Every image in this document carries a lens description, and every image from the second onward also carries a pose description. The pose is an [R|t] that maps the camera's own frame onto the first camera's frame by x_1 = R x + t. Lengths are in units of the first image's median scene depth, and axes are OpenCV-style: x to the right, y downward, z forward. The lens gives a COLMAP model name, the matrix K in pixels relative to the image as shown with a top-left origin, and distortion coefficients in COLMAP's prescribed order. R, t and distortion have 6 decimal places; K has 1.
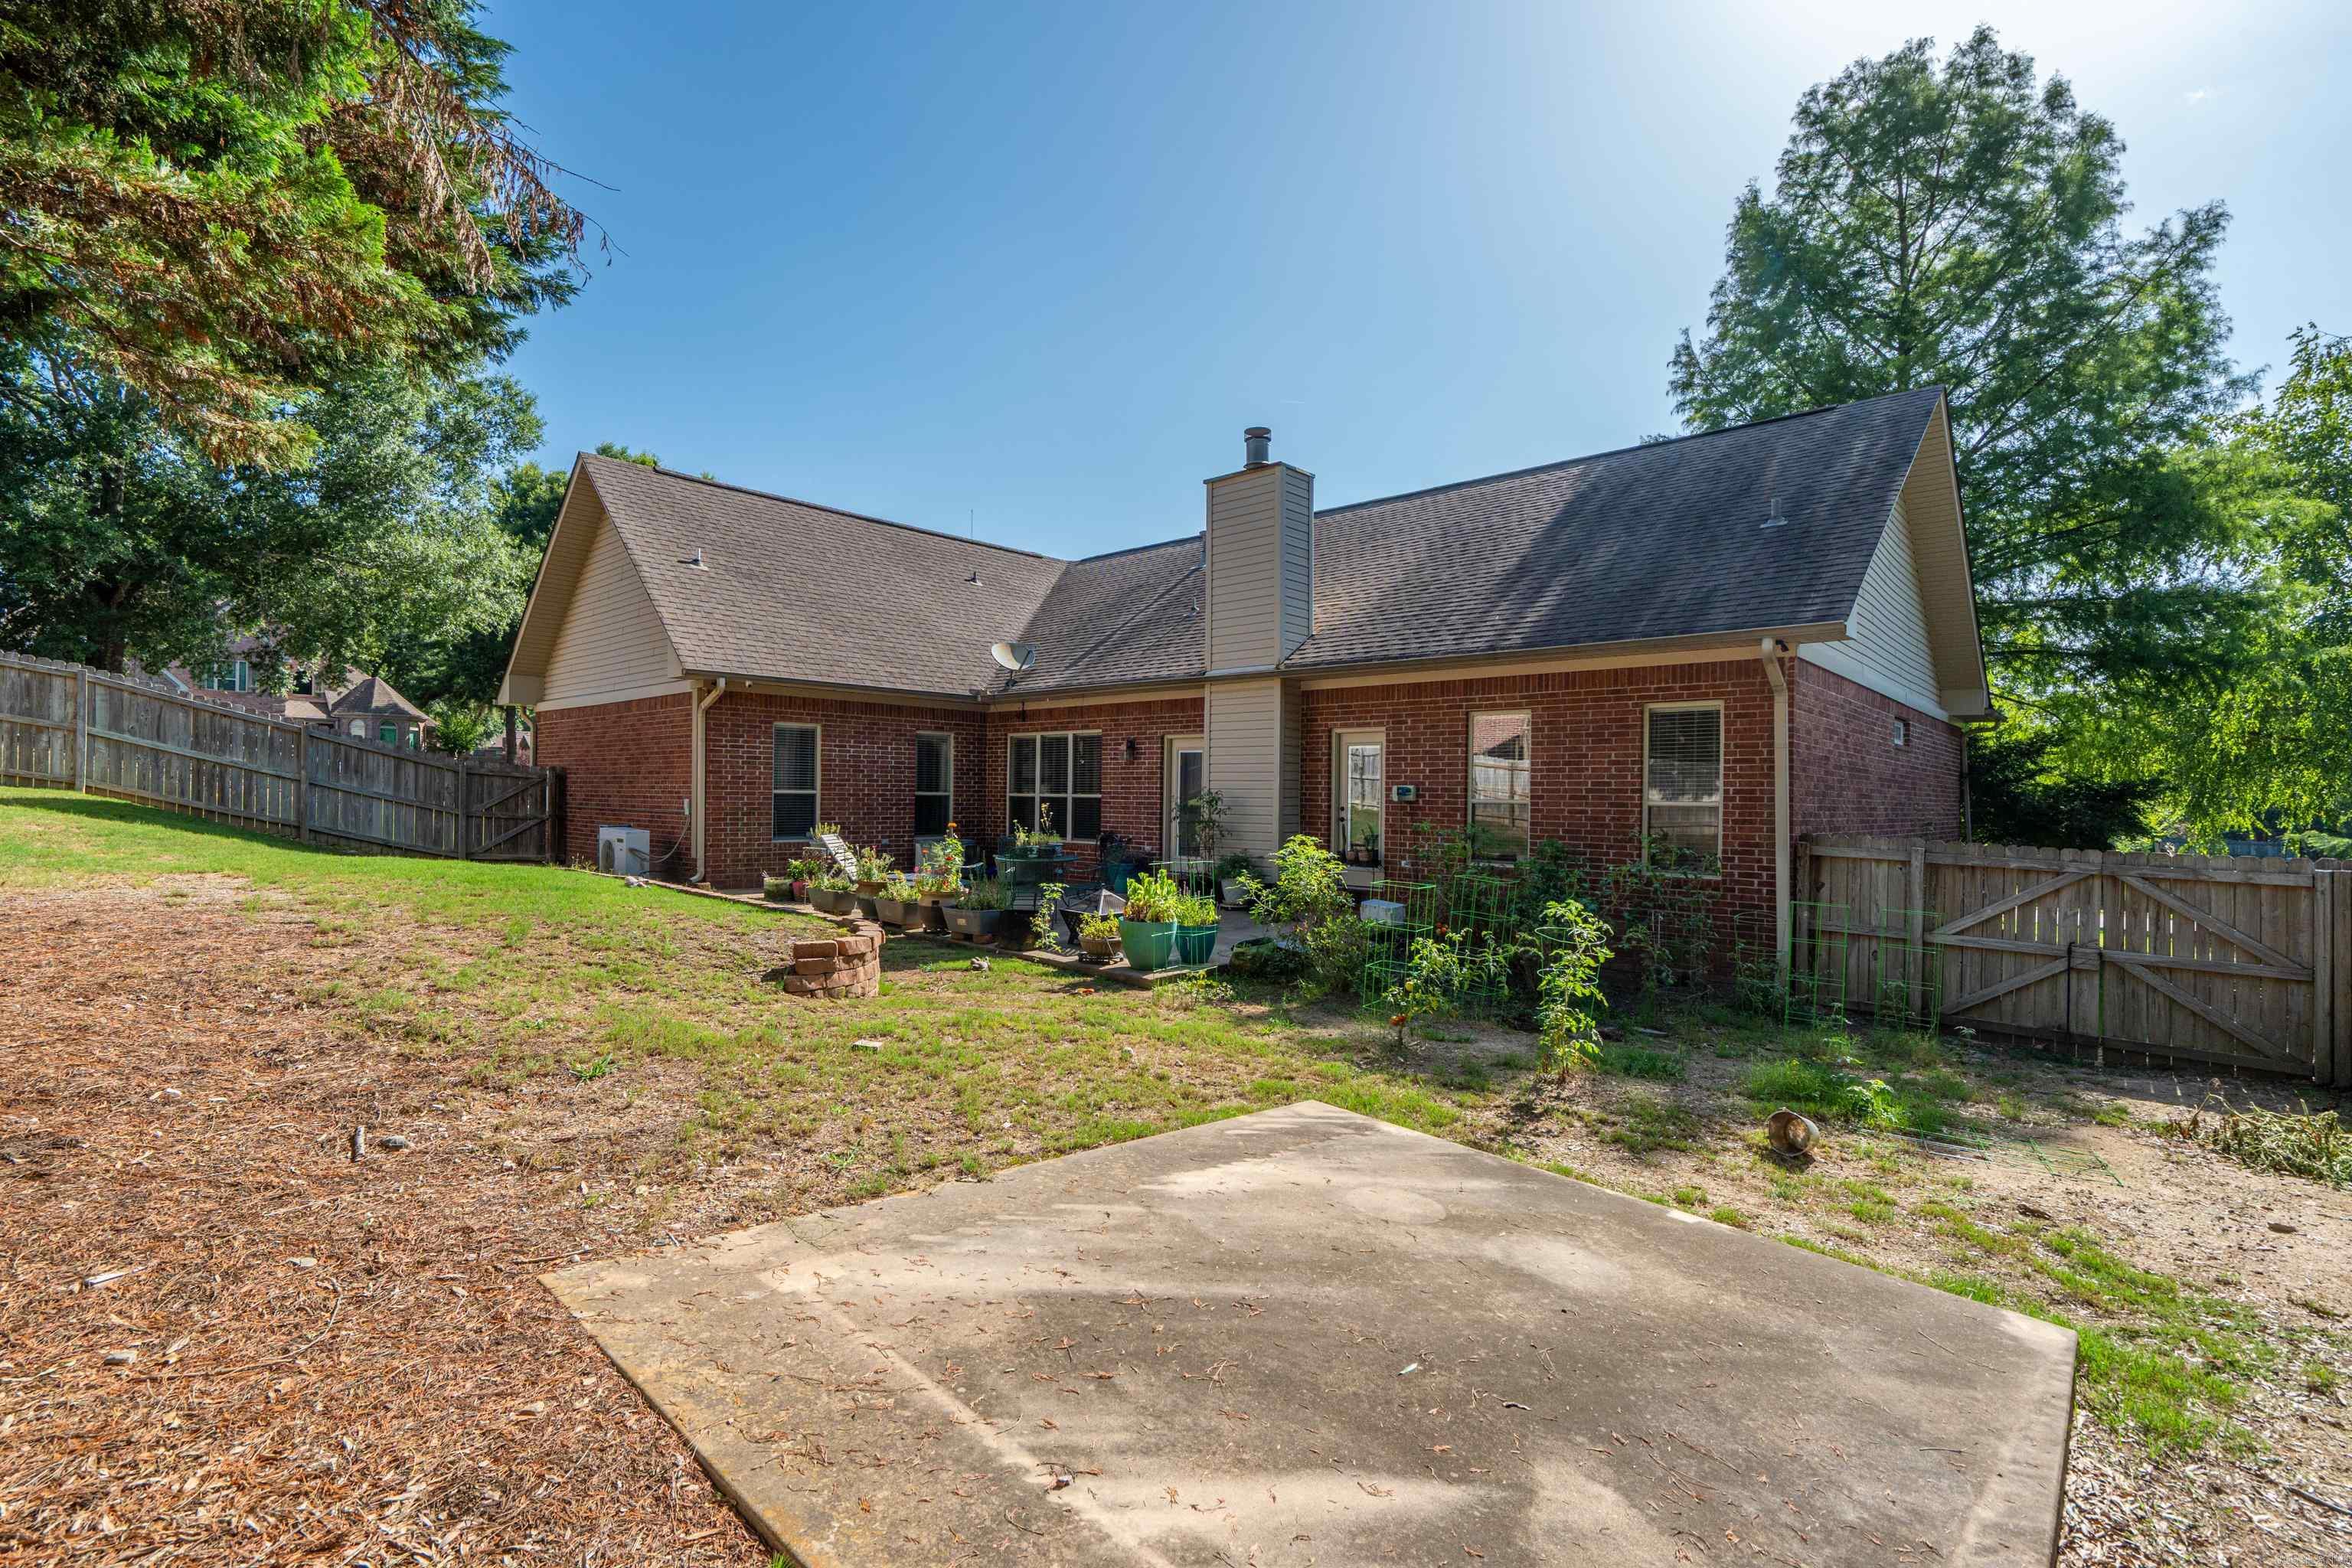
lens RADIAL K [[1062.3, 0, 1158.0], [0, 1062.3, 774.4], [0, 0, 1]] dist [0.001440, 0.000207]
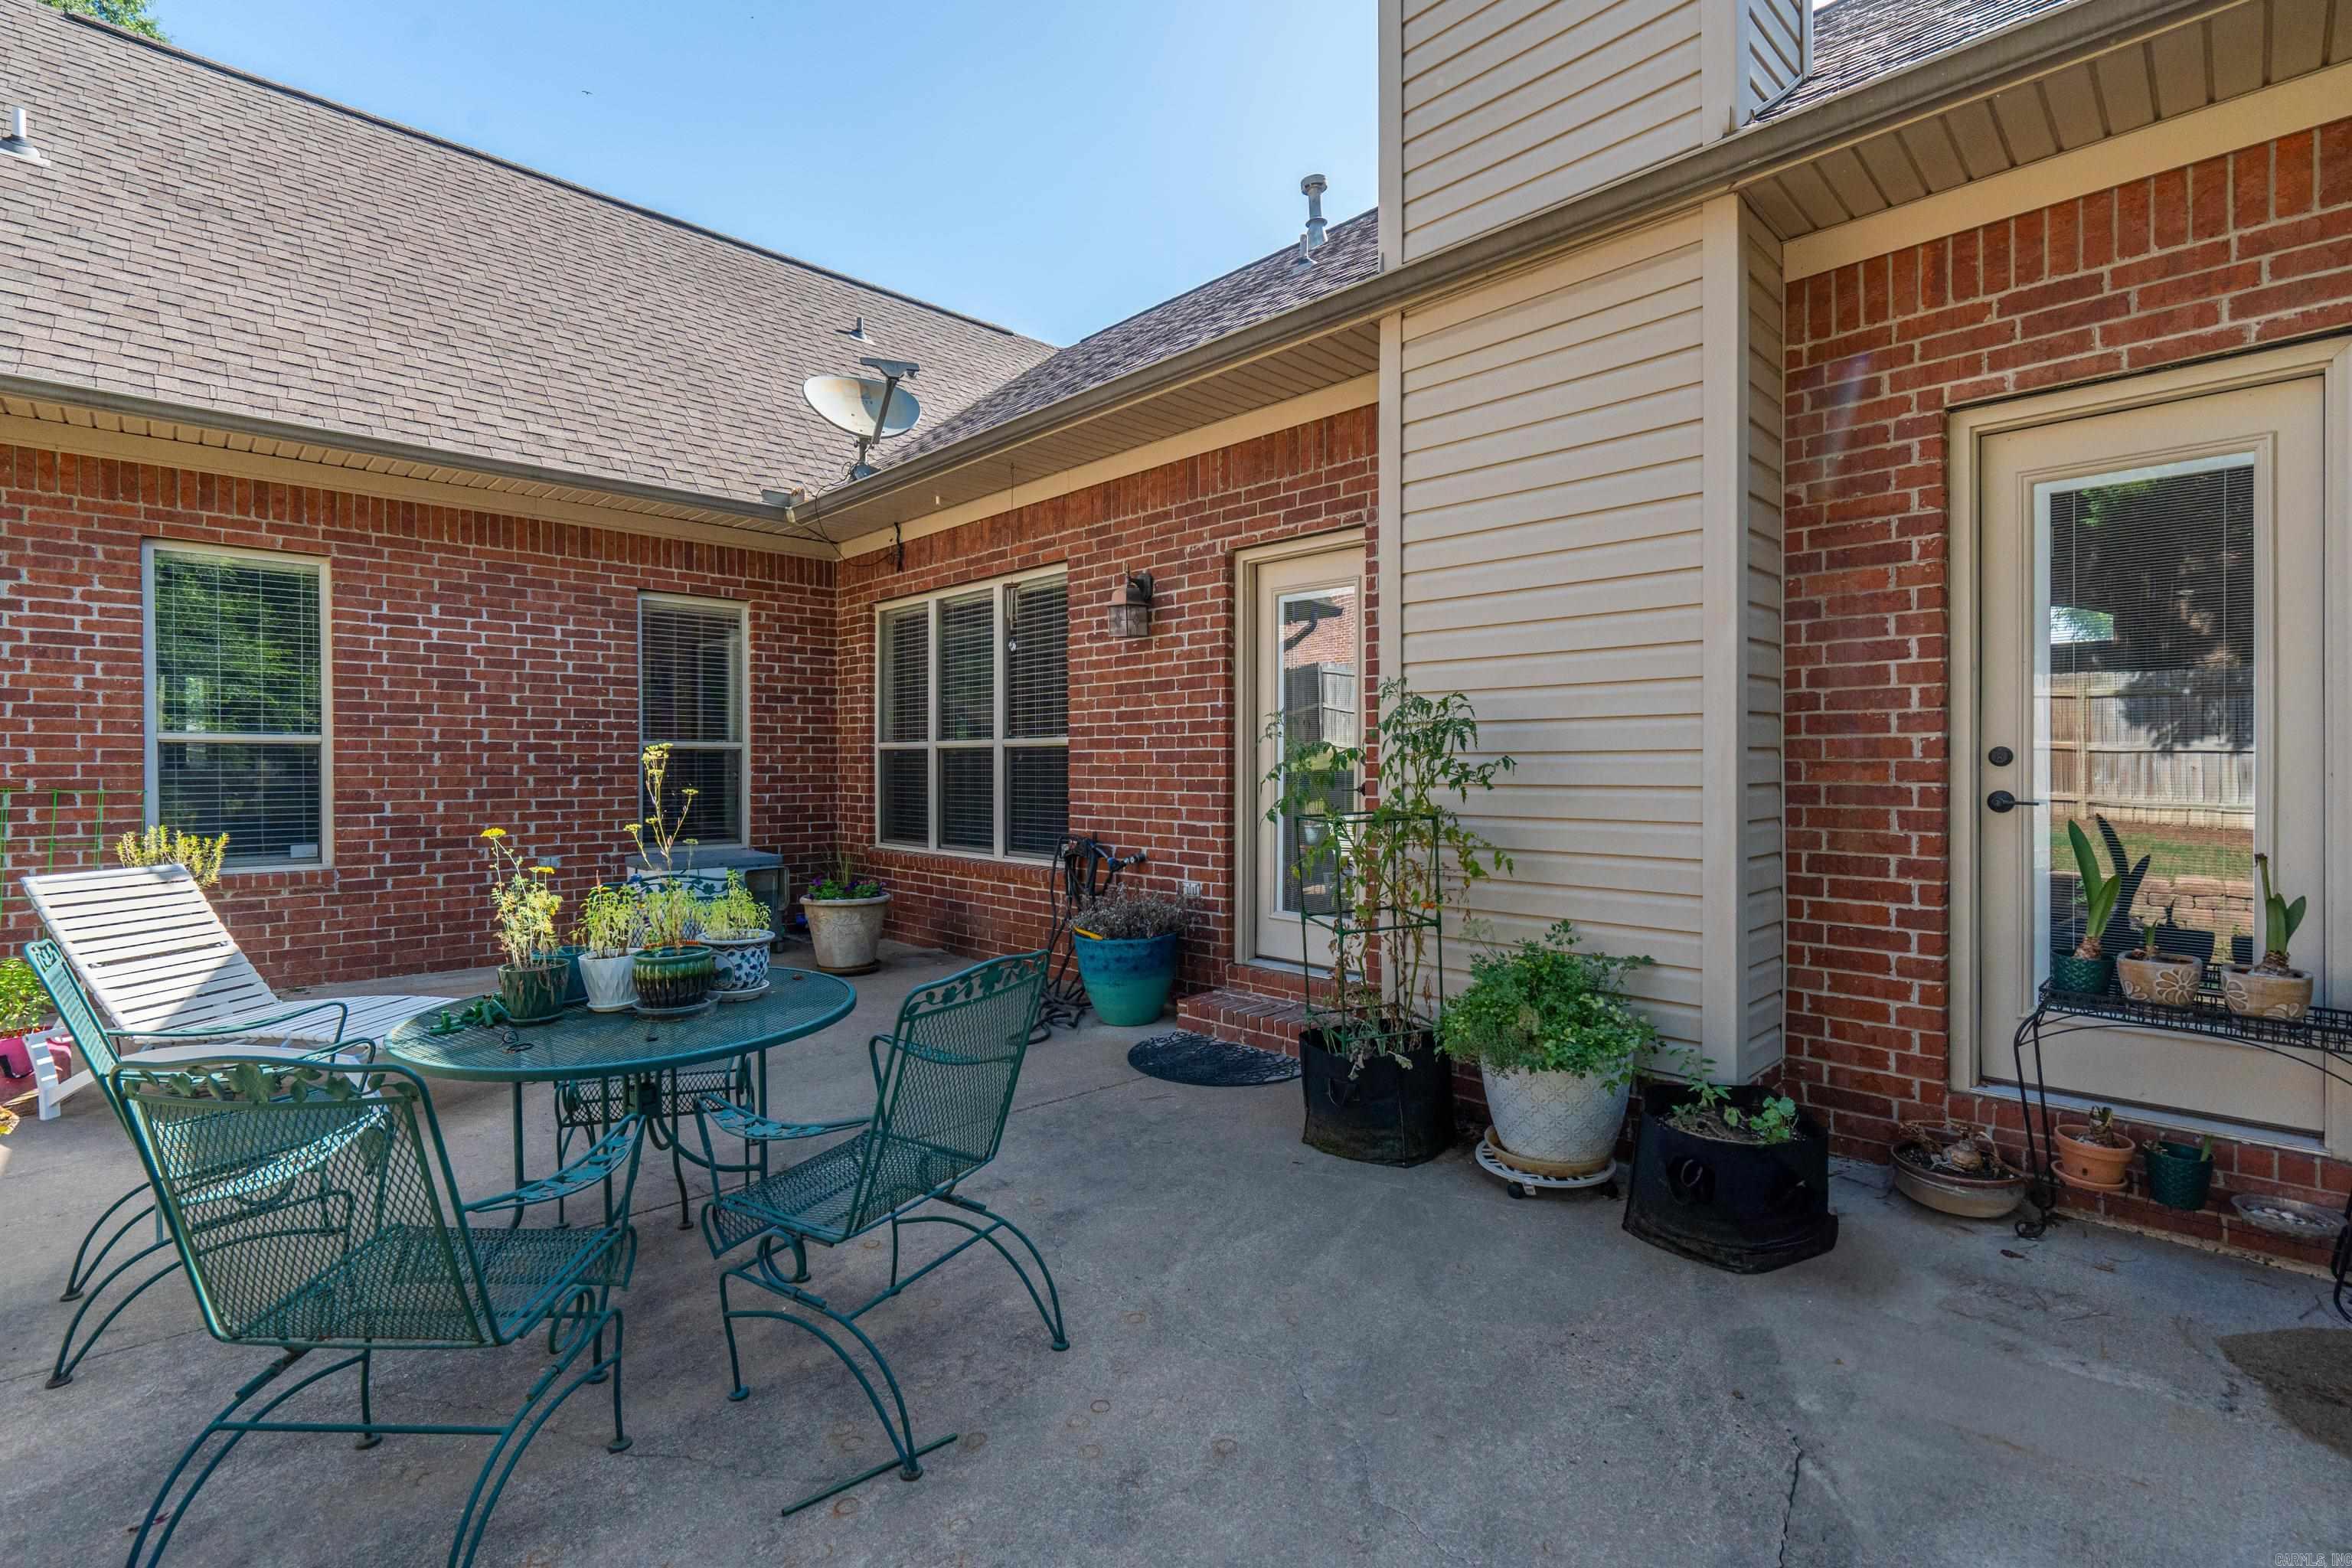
lens RADIAL K [[1062.3, 0, 1158.0], [0, 1062.3, 774.4], [0, 0, 1]] dist [0.001440, 0.000207]
pose [[0.997586, -0.009579, -0.068781, 0.003511], [0.011066, 0.999712, 0.021274, 0.023965], [0.068557, -0.021984, 0.997405, 0.617617]]
